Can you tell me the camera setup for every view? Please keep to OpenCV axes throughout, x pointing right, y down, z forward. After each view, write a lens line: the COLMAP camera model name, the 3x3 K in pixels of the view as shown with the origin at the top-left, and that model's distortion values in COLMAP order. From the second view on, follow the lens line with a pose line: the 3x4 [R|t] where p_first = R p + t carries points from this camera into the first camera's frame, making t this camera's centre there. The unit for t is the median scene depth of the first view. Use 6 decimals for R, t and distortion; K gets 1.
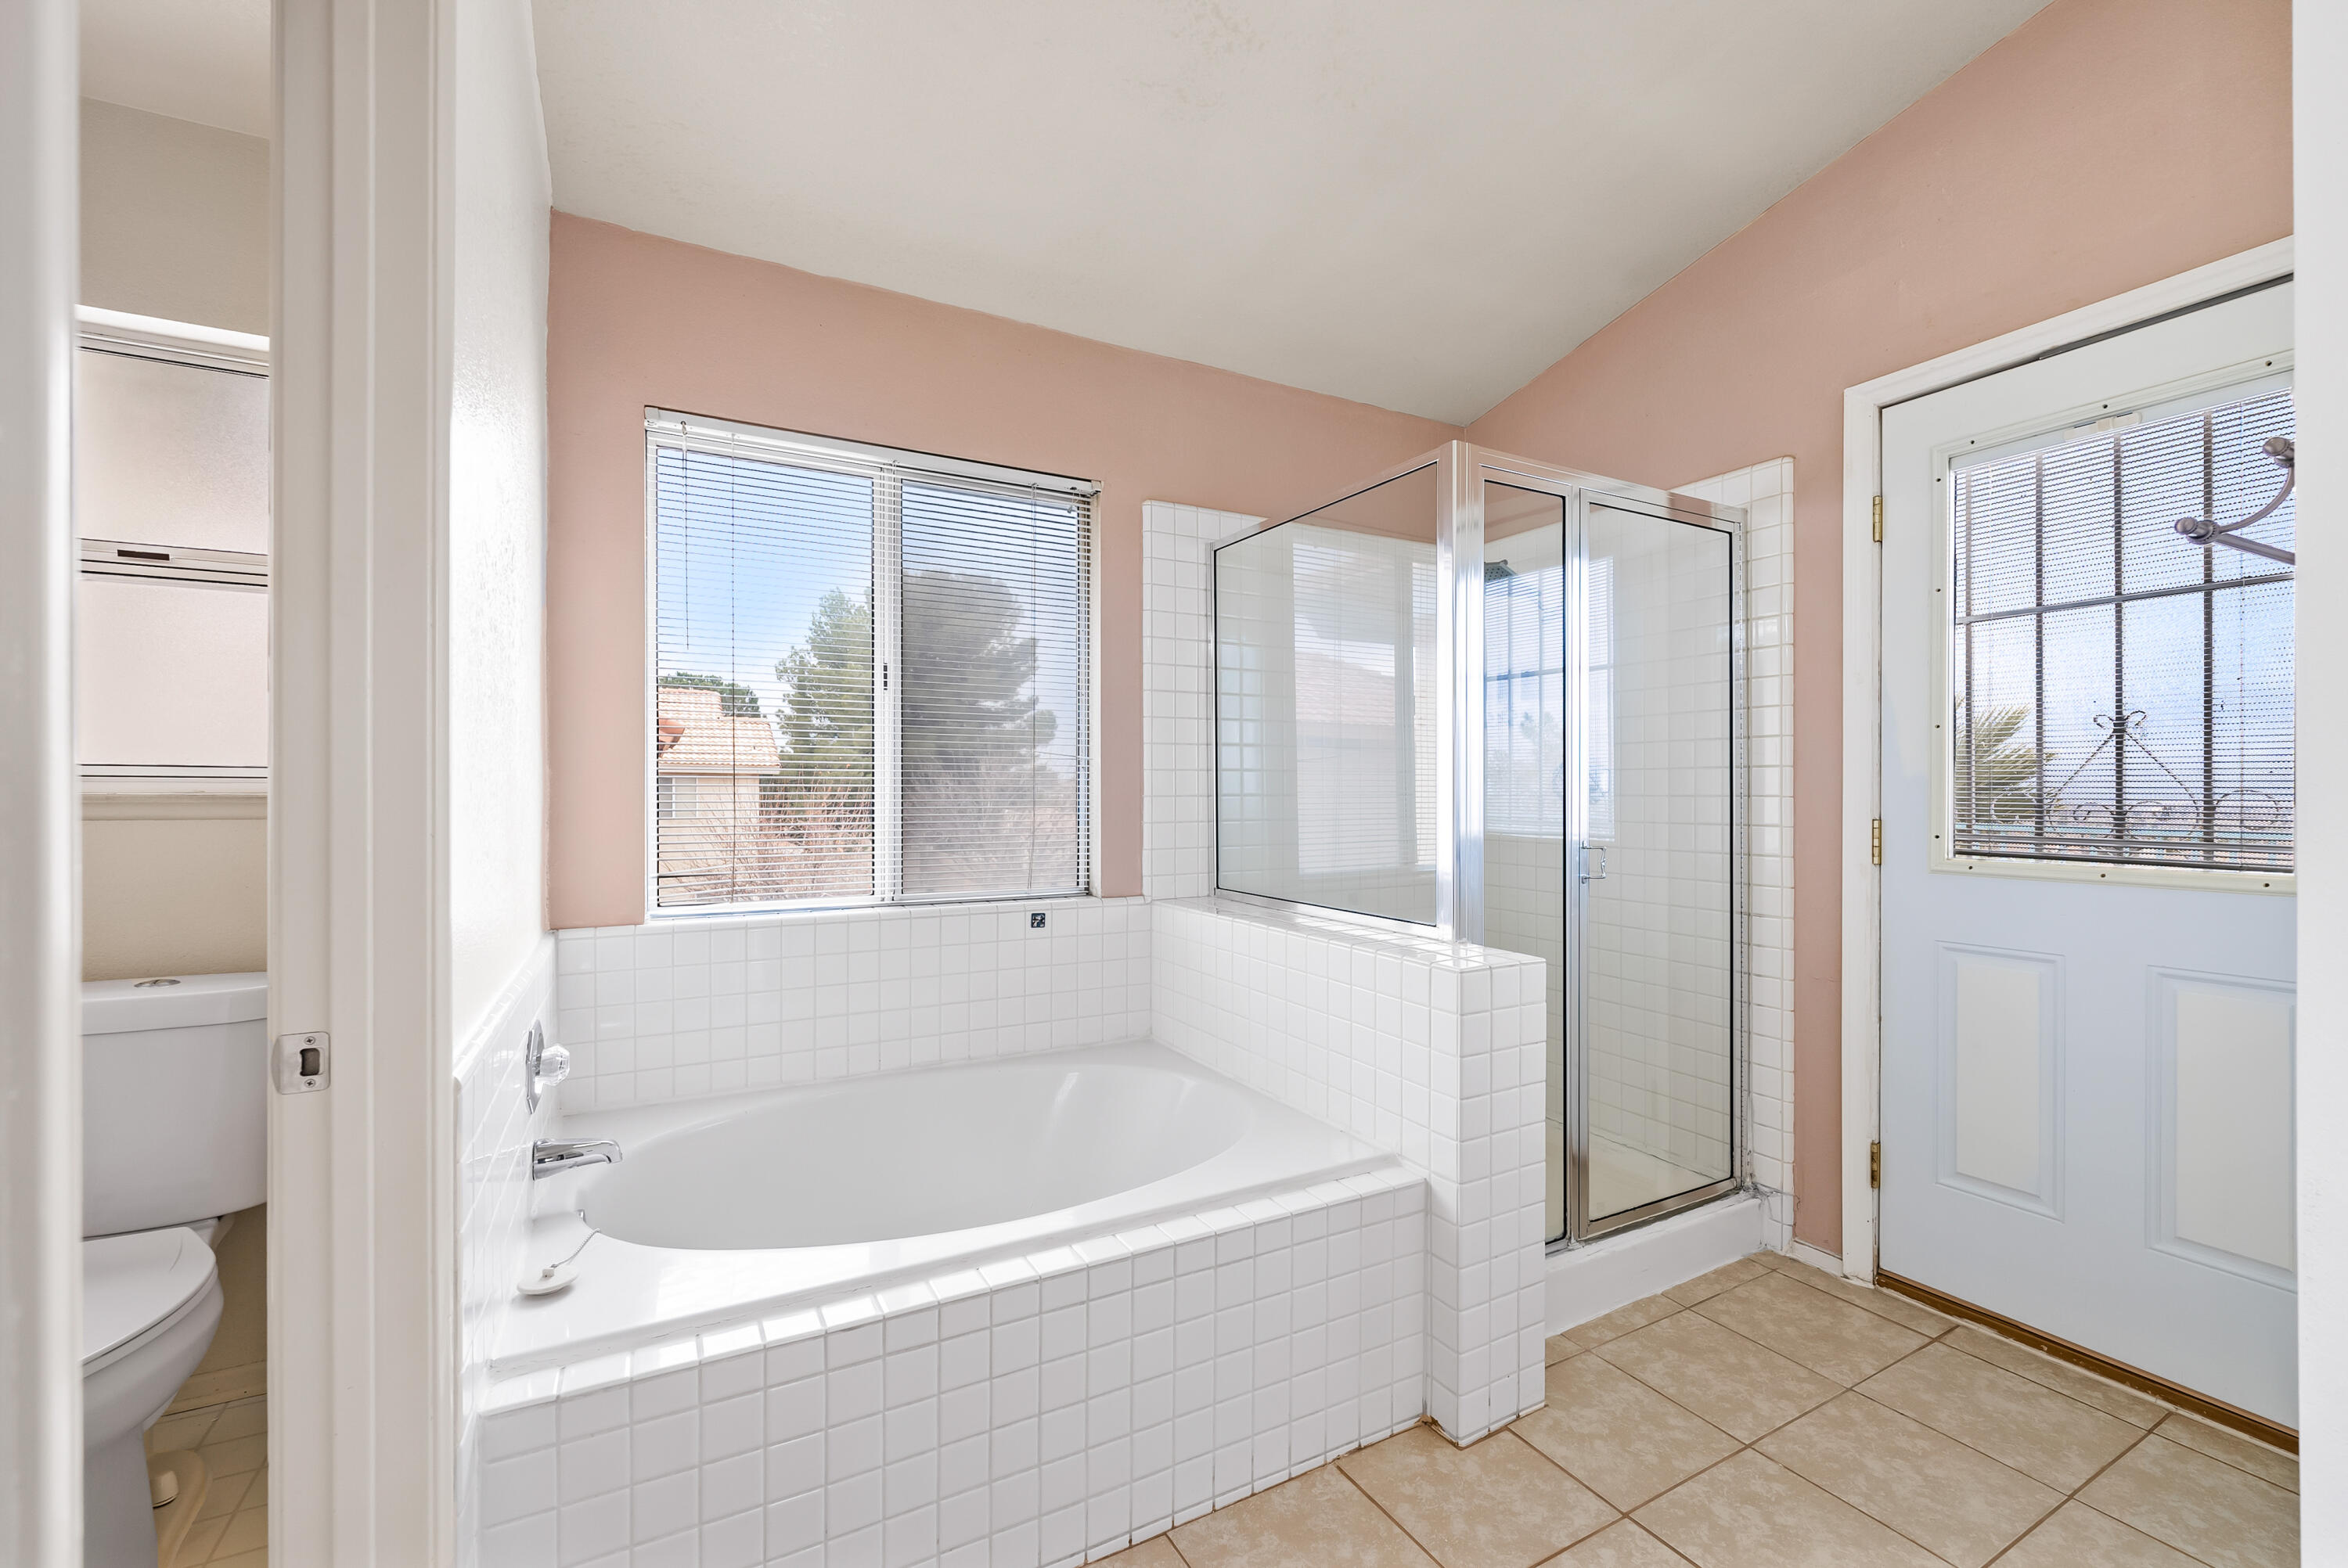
lens RADIAL K [[963.7, 0, 1167.9], [0, 963.7, 791.3], [0, 0, 1]] dist [-0.000235, -0.000068]
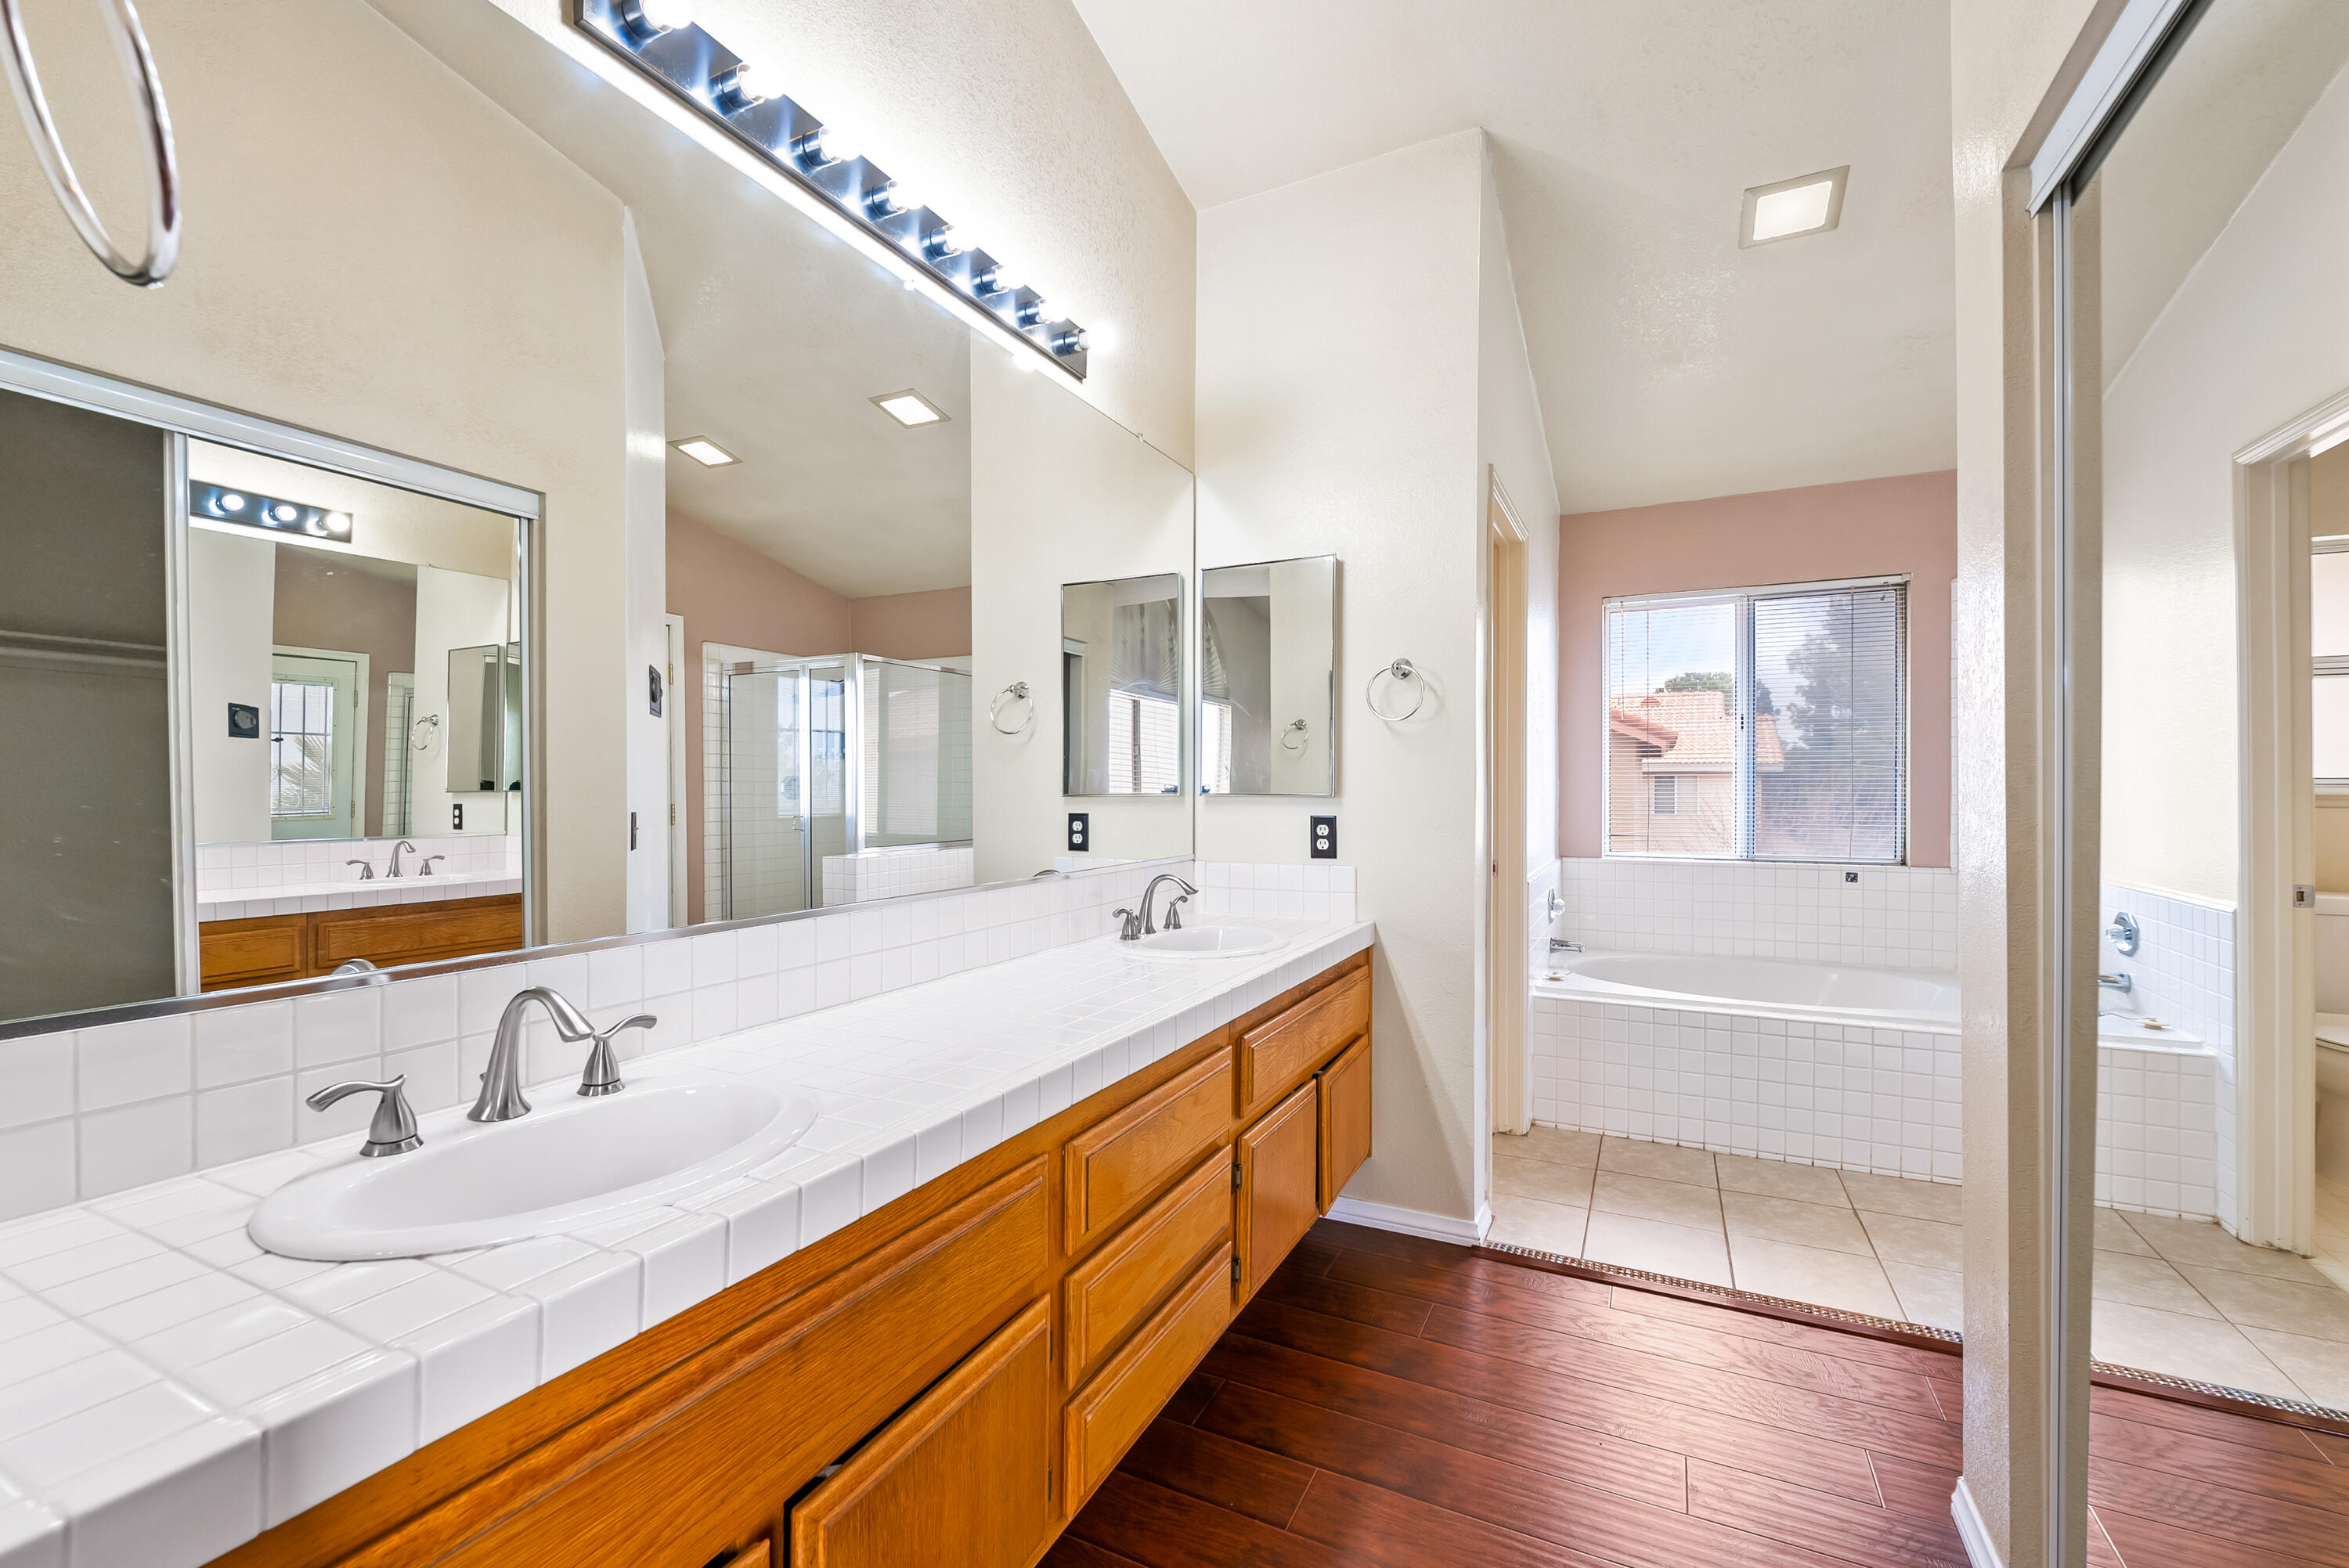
lens RADIAL K [[964.1, 0, 1168.4], [0, 964.1, 791.3], [0, 0, 1]] dist [-0.000235, -0.000068]
pose [[0.566314, 0.002744, -0.824185, 0.503488], [0.000177, 0.999994, 0.003450, -0.006393], [0.824190, -0.002100, 0.566310, -0.738753]]
